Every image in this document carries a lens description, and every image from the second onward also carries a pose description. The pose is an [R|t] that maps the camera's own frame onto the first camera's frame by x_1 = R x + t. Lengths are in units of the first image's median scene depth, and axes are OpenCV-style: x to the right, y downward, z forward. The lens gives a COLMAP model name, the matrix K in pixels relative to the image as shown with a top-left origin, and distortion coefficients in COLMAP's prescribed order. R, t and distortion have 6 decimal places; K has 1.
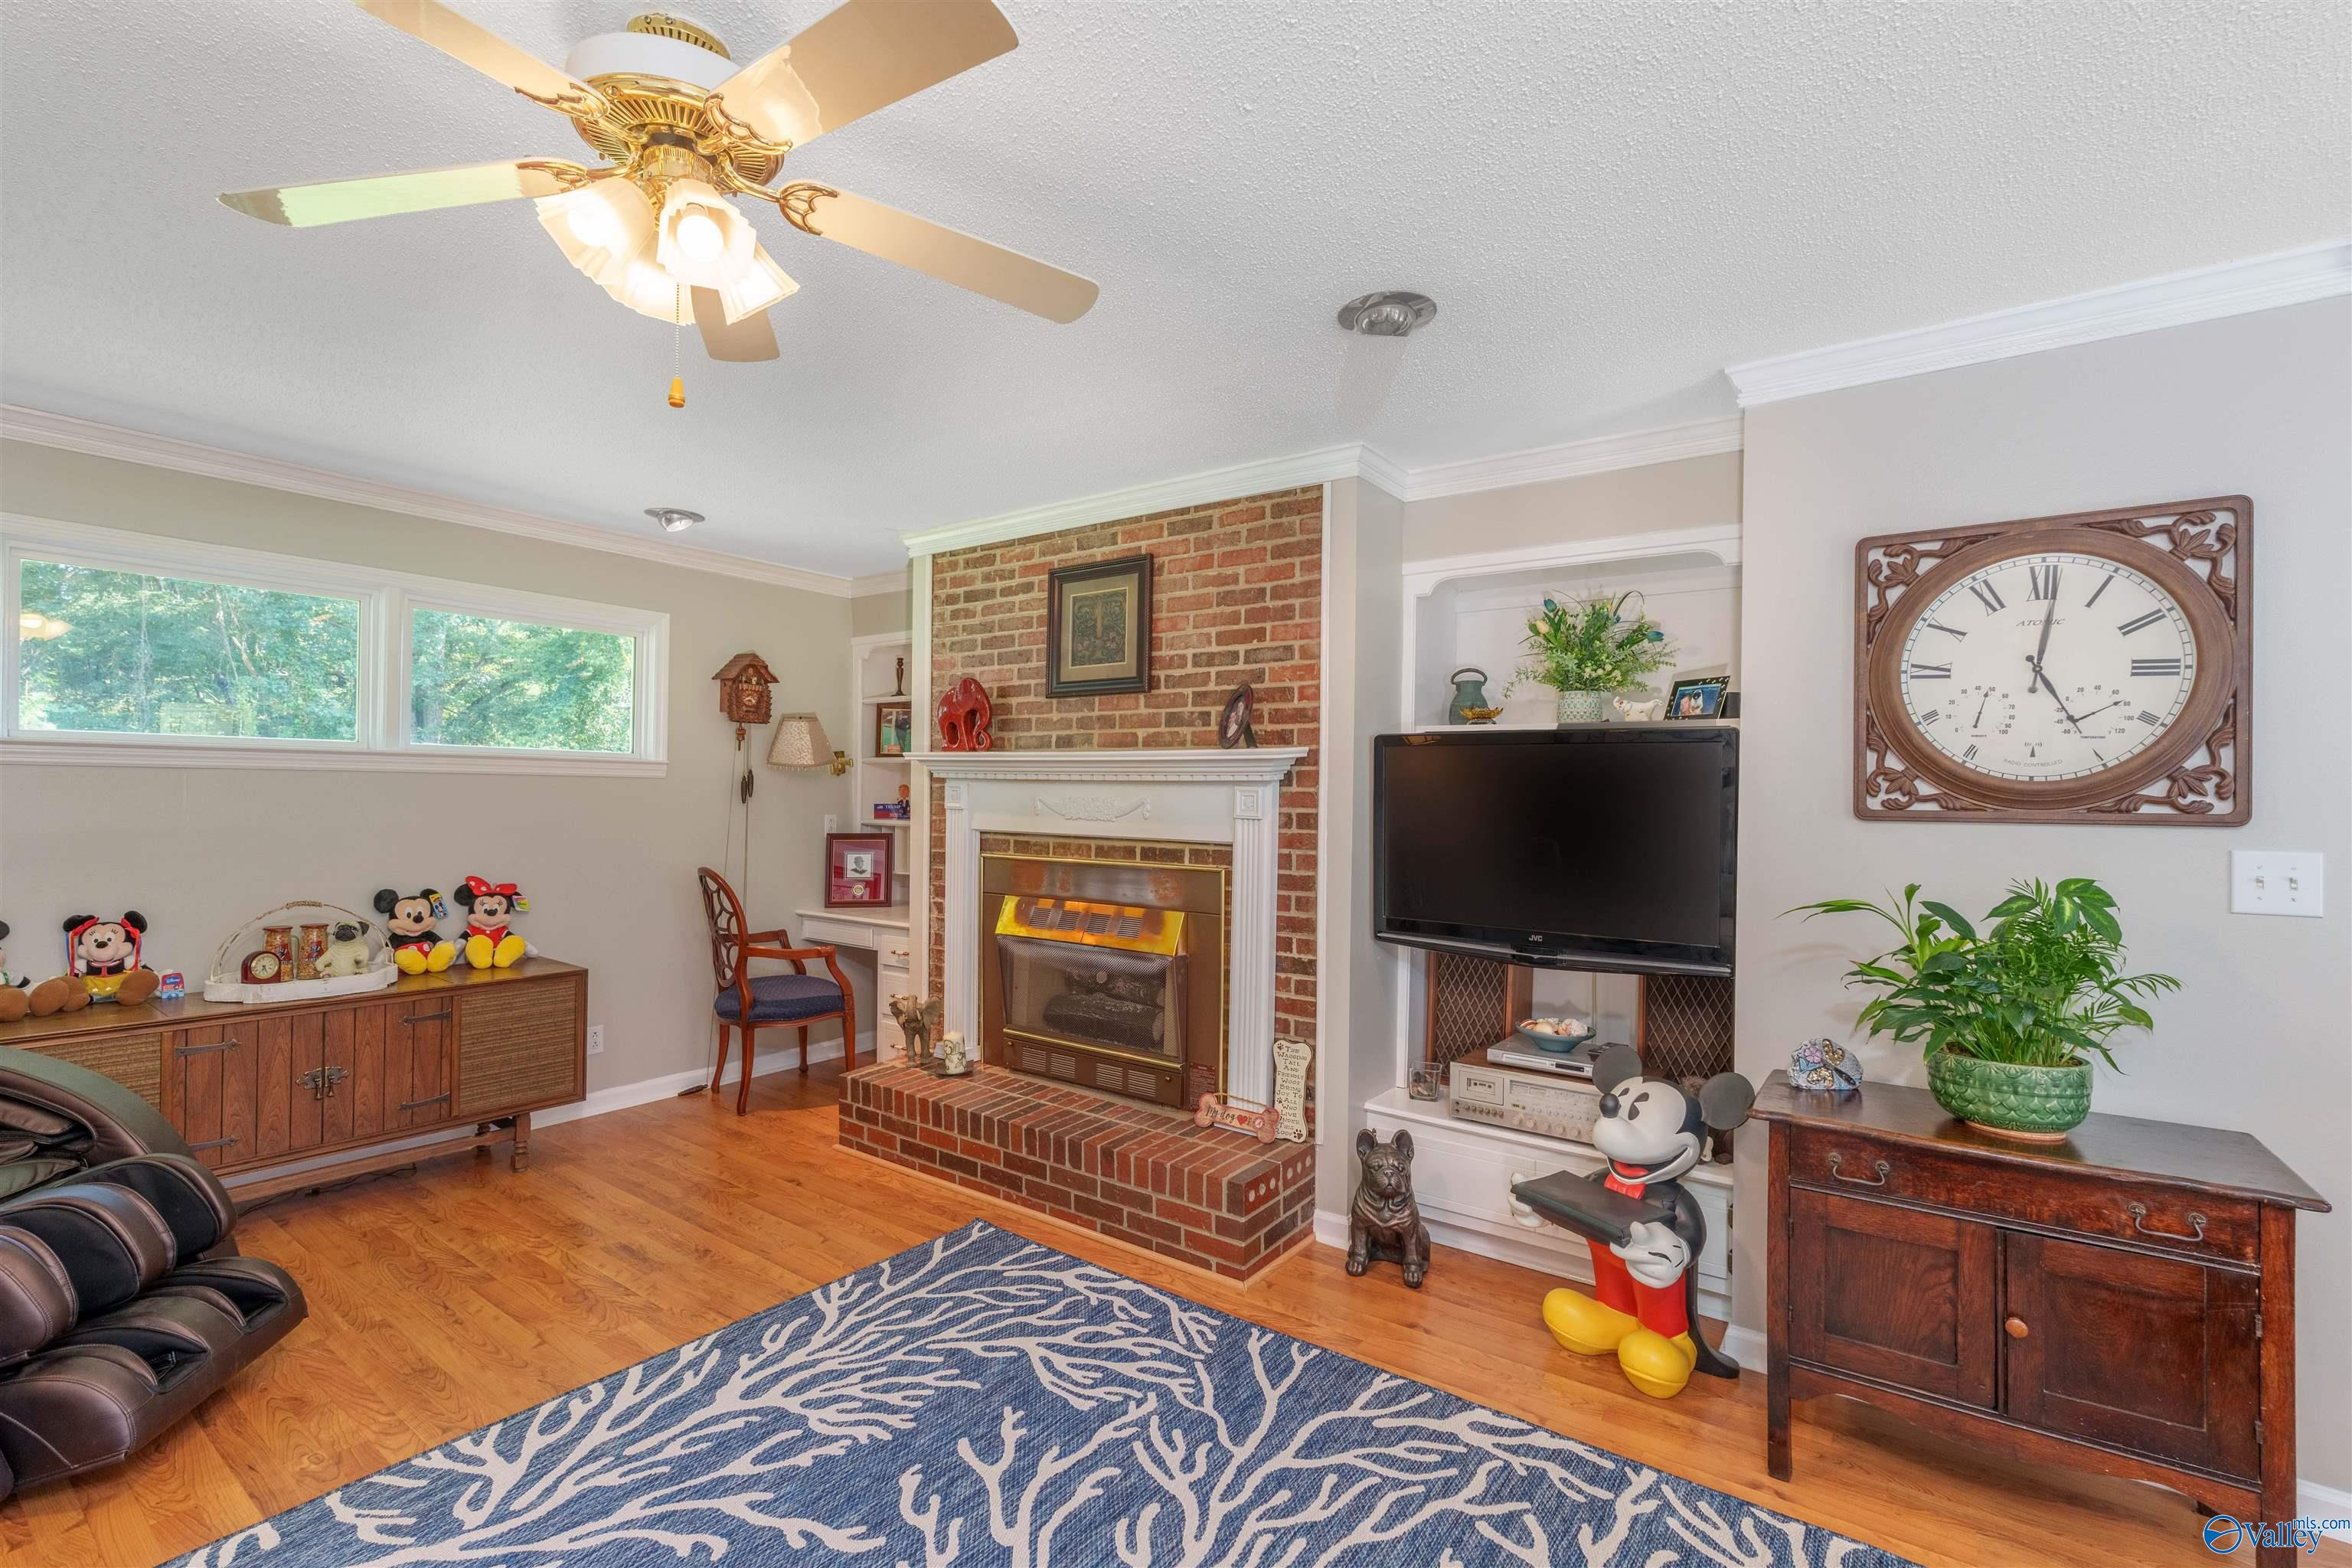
lens RADIAL K [[1041.0, 0, 1177.5], [0, 1041.0, 785.1], [0, 0, 1]] dist [-0.001690, -0.000091]
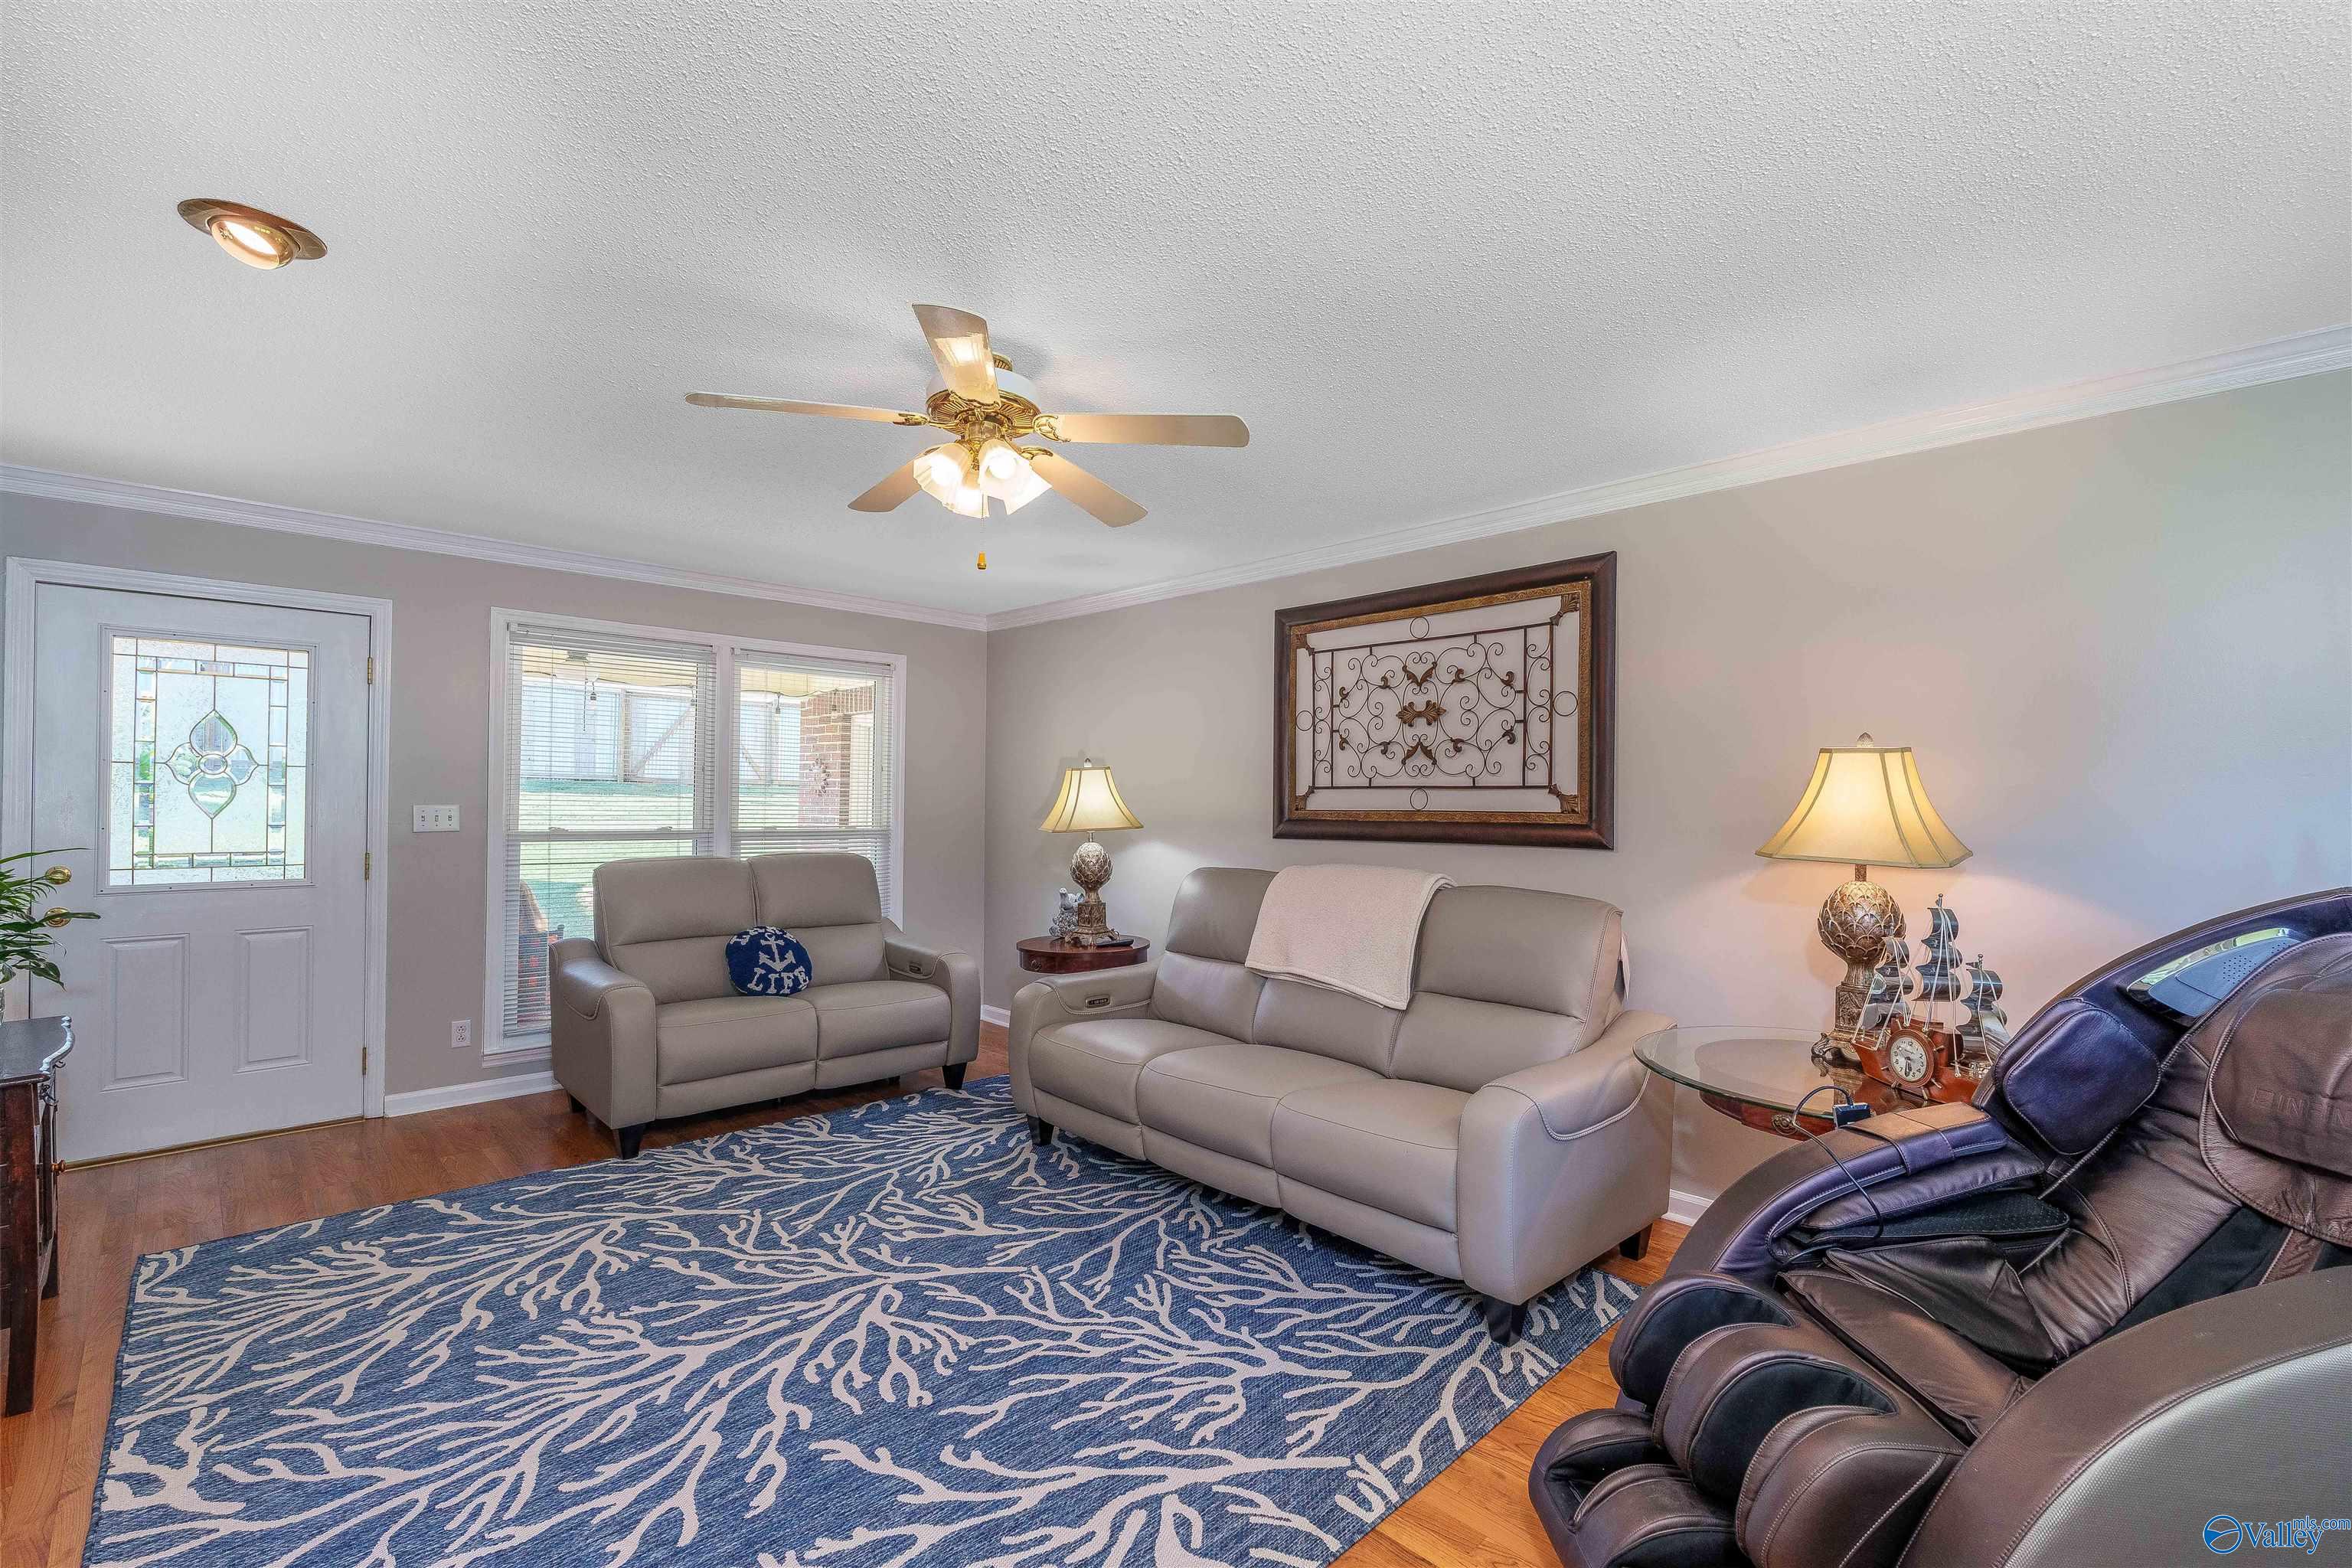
lens RADIAL K [[1041.0, 0, 1185.4], [0, 1041.0, 791.5], [0, 0, 1]] dist [-0.001690, -0.000091]
pose [[-0.985853, -0.016978, 0.166751, -0.730600], [-0.018498, 0.999800, -0.007567, 0.004699], [-0.166589, -0.010545, -0.985970, 1.741520]]
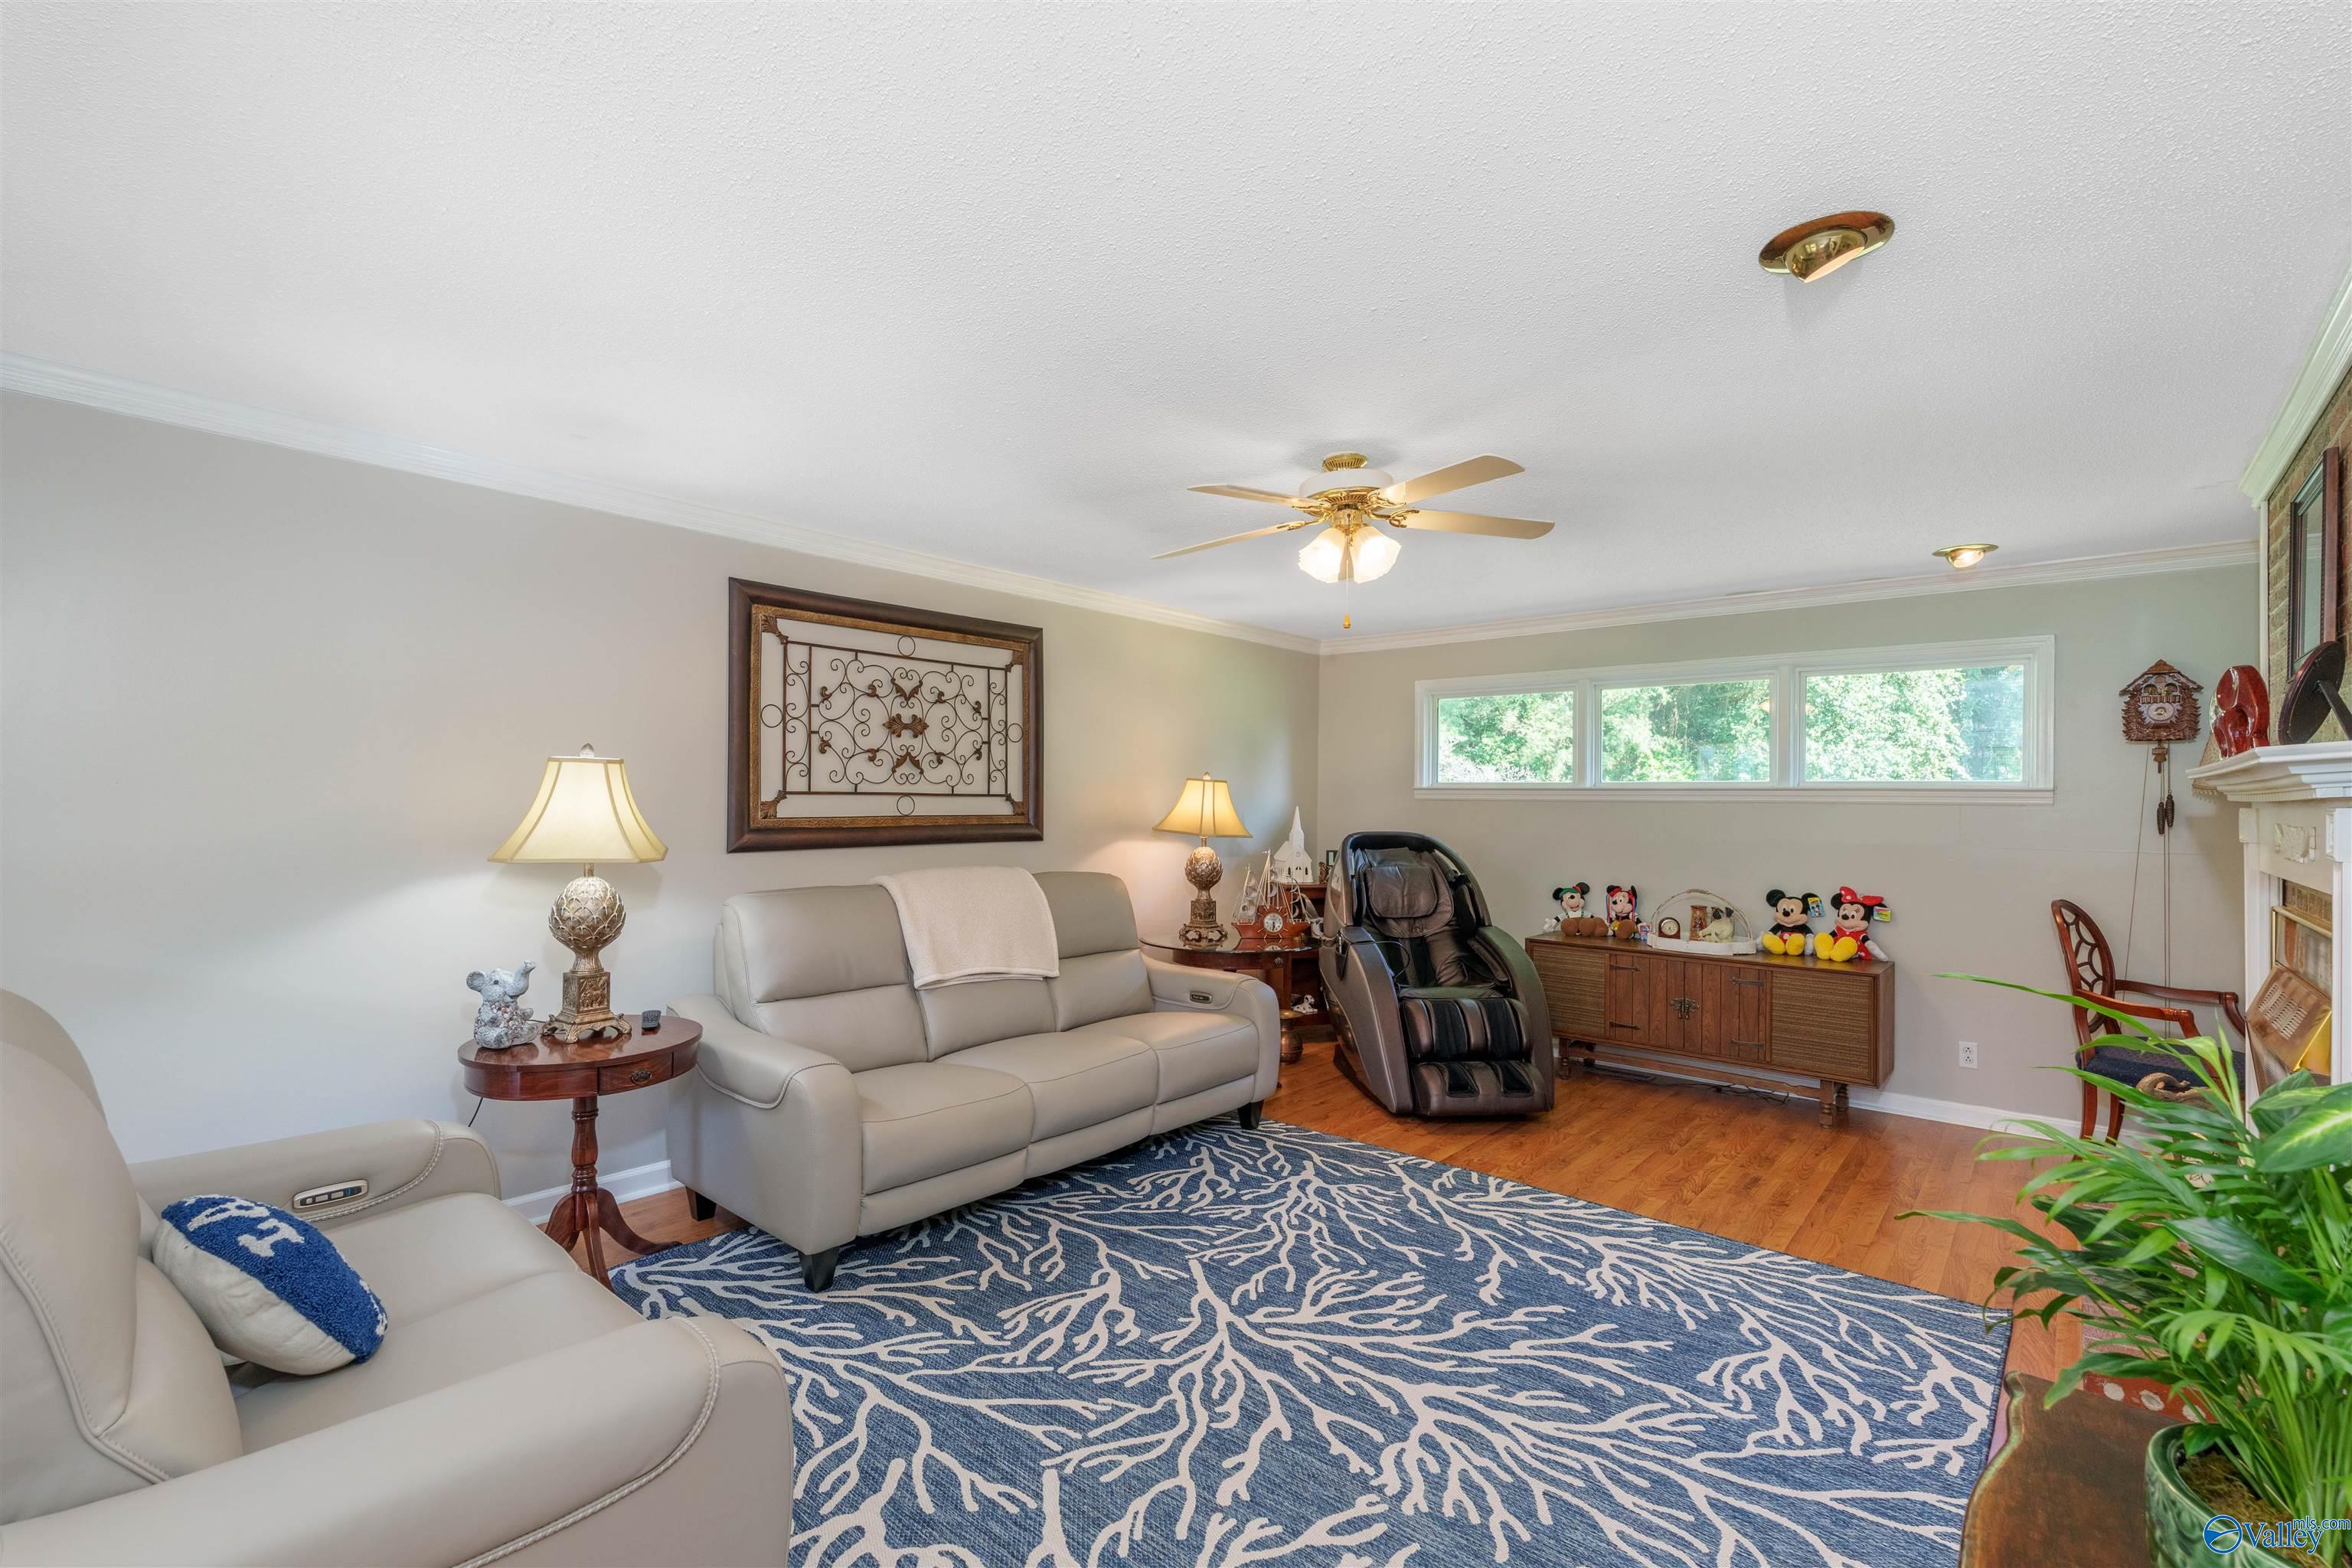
lens RADIAL K [[1041.0, 0, 1184.7], [0, 1041.0, 788.4], [0, 0, 1]] dist [-0.001690, -0.000091]
pose [[-0.074384, -0.023946, -0.996942, 1.081383], [-0.005741, 0.999705, -0.023584, 0.008658], [0.997213, 0.003969, -0.074500, 0.554467]]
